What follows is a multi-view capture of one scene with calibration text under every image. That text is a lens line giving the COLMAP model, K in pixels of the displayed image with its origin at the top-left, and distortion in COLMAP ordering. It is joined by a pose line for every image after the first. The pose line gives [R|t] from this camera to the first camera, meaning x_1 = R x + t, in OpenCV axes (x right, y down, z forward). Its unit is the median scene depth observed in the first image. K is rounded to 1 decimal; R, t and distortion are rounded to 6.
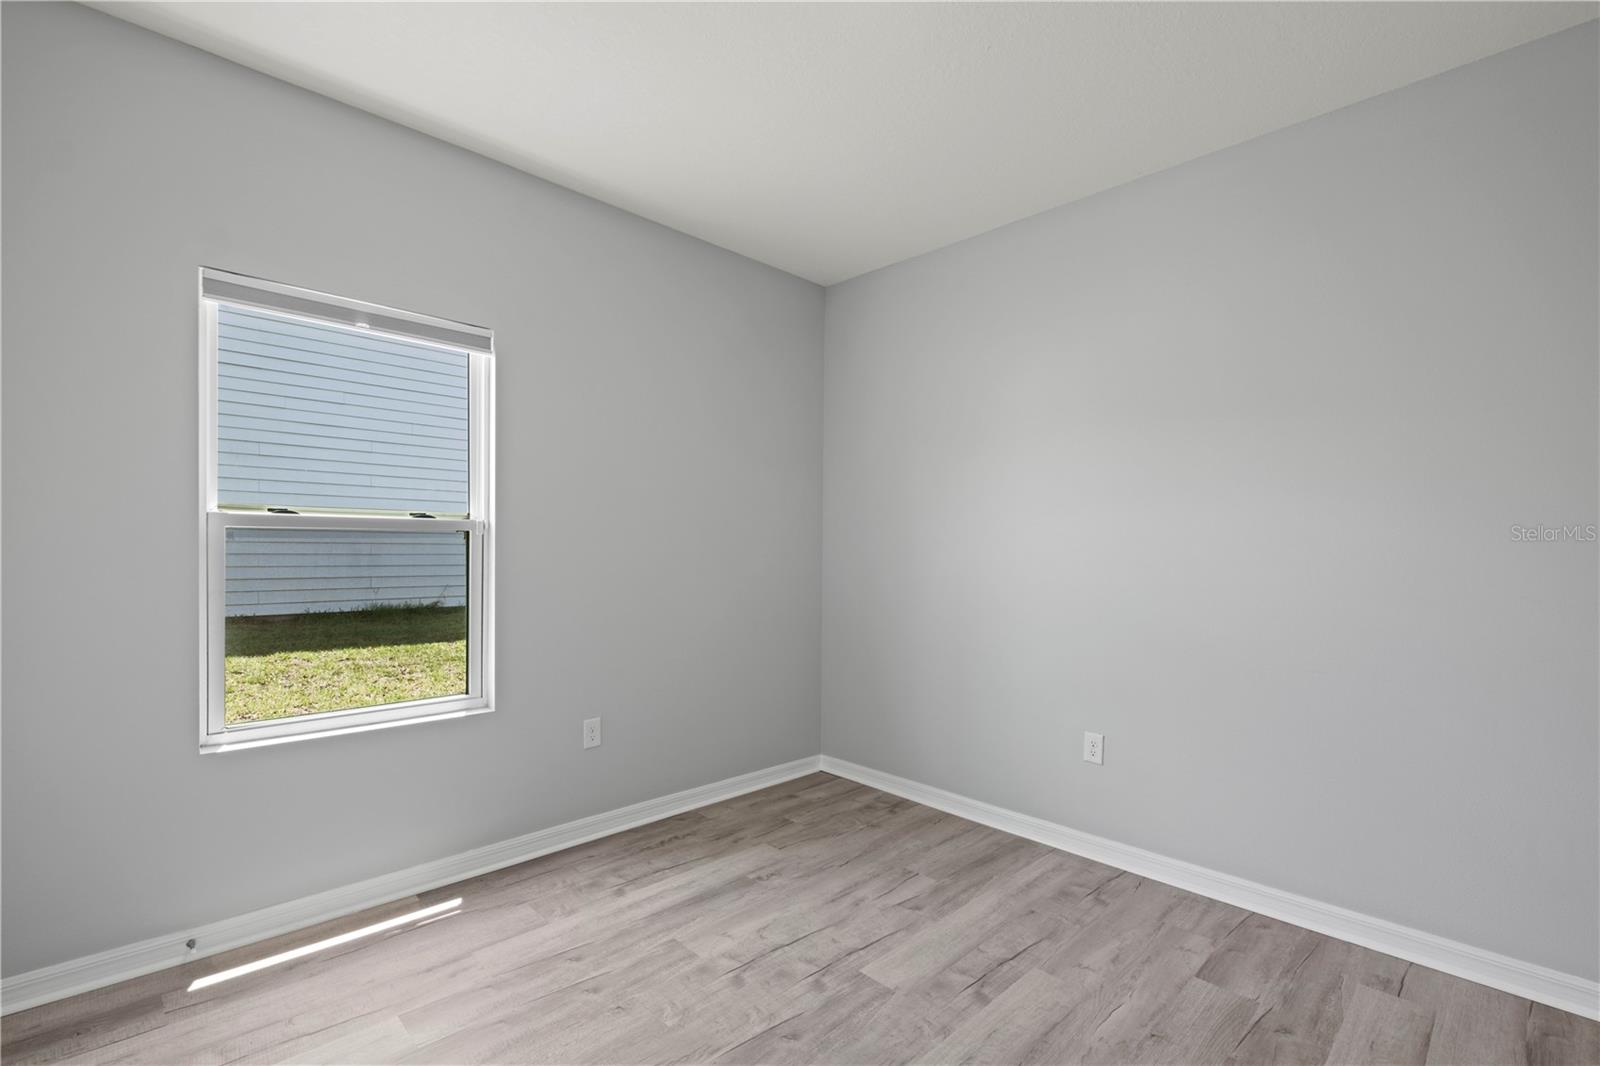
lens RADIAL K [[701.8, 0, 801.7], [0, 701.8, 547.5], [0, 0, 1]] dist [0.004264, -0.002679]
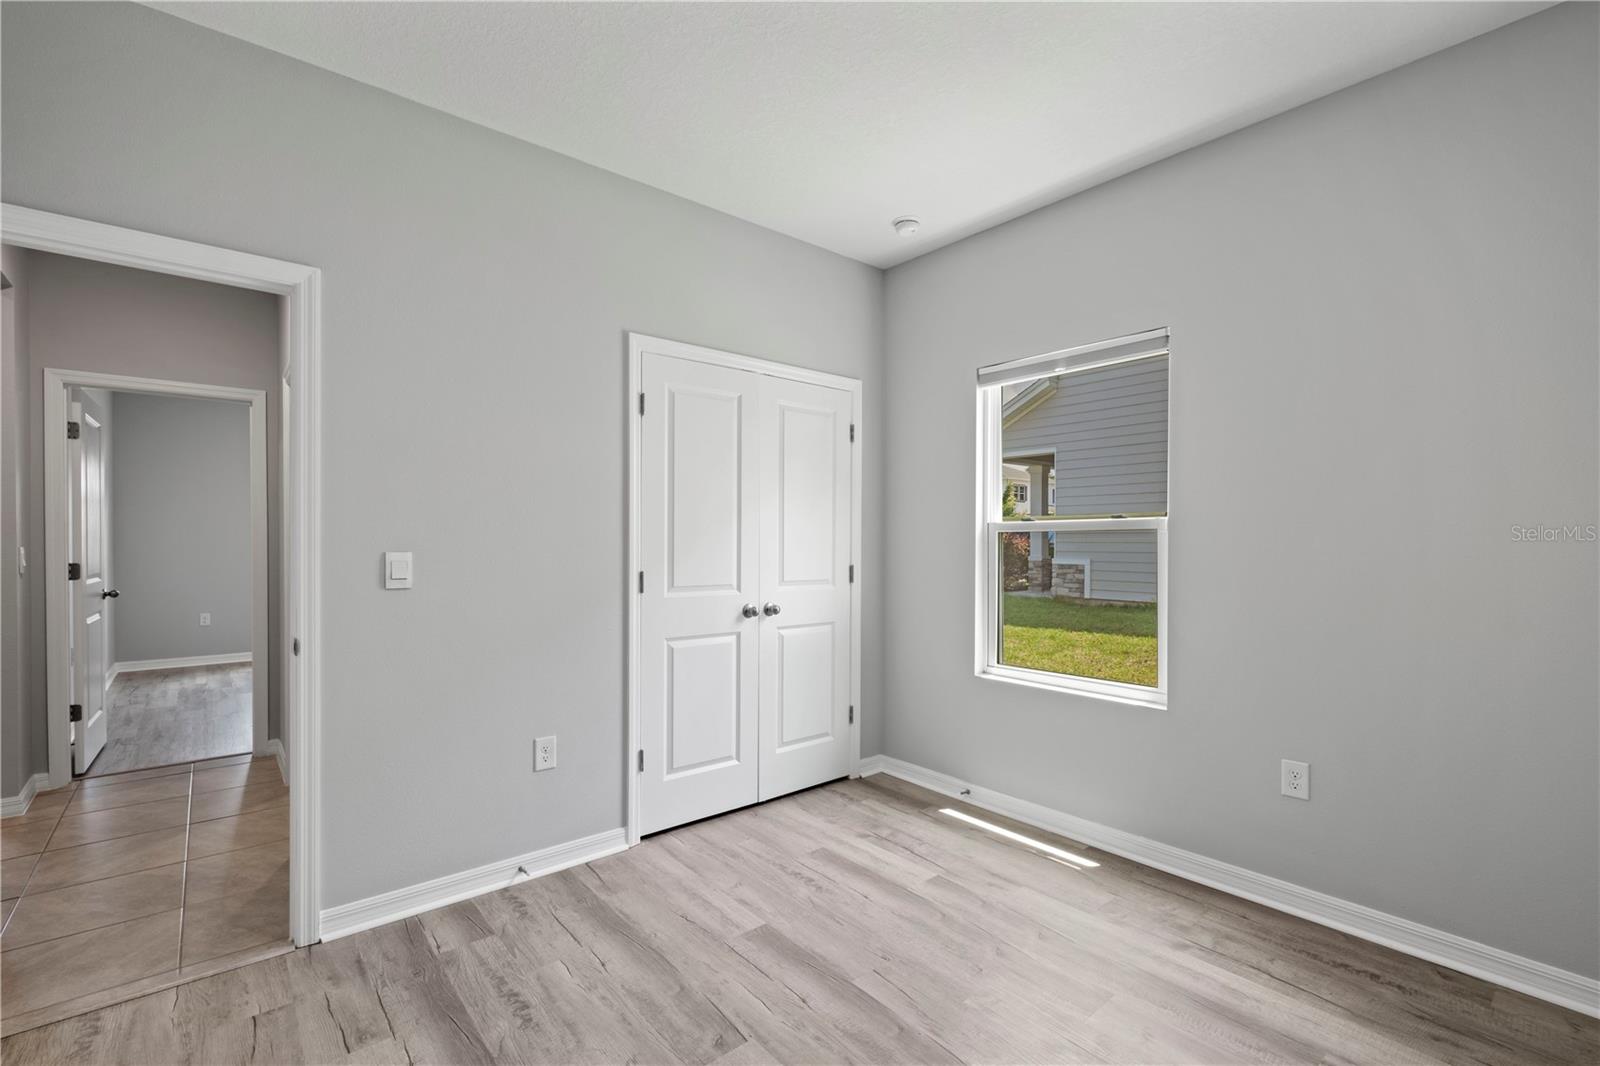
lens RADIAL K [[701.8, 0, 801.9], [0, 701.8, 539.3], [0, 0, 1]] dist [0.004264, -0.002679]
pose [[-0.059641, -0.011531, -0.998153, 0.609831], [0.002715, 0.999928, -0.011714, 0.001585], [0.998216, -0.003408, -0.059606, 0.569374]]
